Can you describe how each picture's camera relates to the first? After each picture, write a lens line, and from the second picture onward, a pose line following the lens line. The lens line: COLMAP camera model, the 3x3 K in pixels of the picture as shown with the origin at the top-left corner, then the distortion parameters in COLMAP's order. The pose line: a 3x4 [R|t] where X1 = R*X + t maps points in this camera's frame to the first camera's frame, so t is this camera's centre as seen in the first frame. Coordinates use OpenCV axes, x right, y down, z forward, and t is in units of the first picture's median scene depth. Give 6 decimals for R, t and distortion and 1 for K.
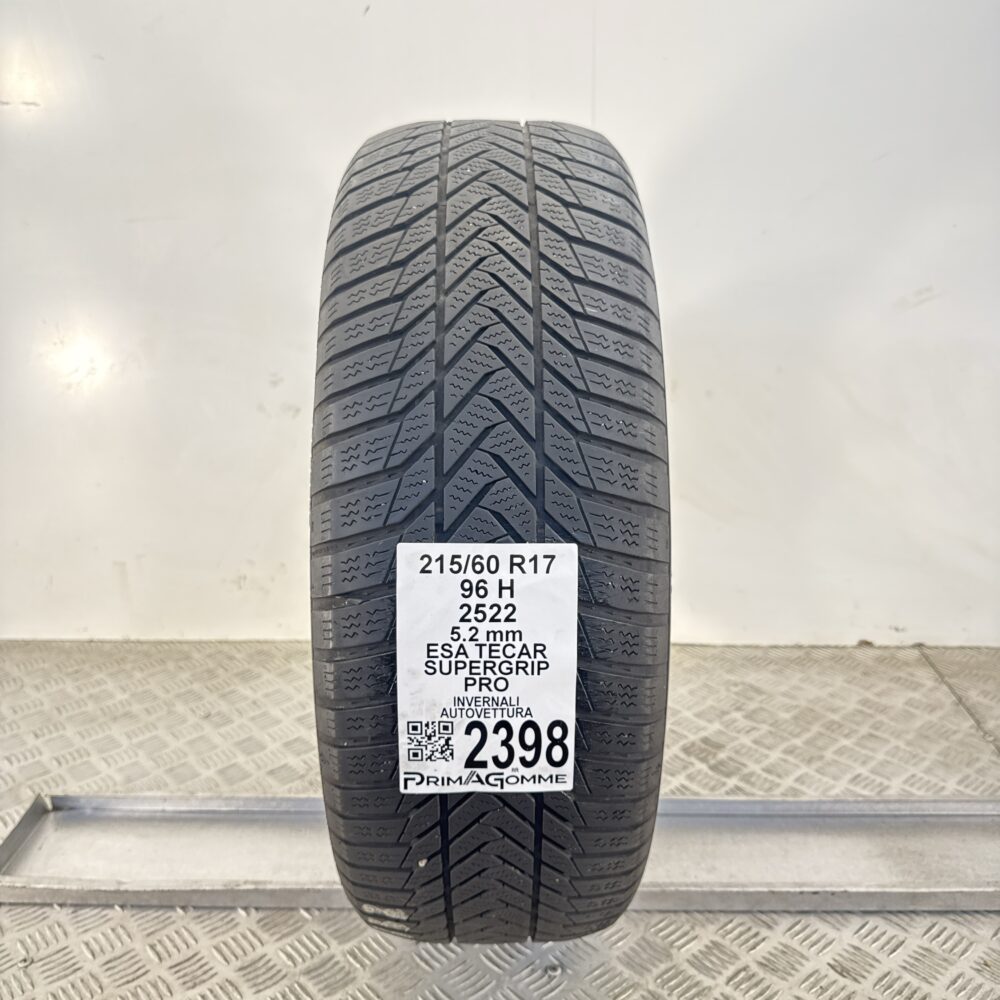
lens RADIAL K [[947.9, 0, 502.4], [0, 947.9, 504.3], [0, 0, 1]] dist [0.003661, 0.000000]
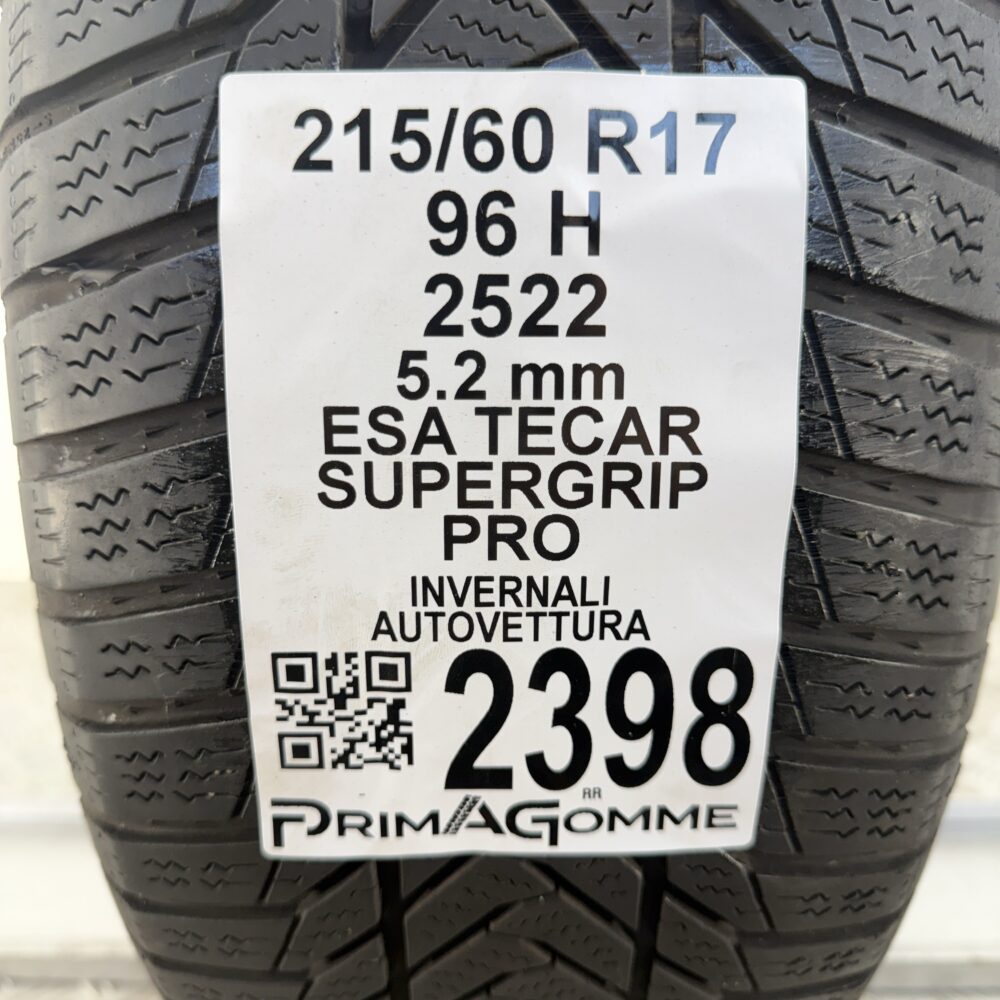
lens RADIAL K [[947.9, 0, 498.5], [0, 947.9, 492.9], [0, 0, 1]] dist [0.003661, 0.000000]
pose [[0.999994, -0.002349, -0.002712, -0.020029], [0.002442, 0.999391, 0.034817, 0.162514], [0.002629, -0.034824, 0.999390, 0.674089]]
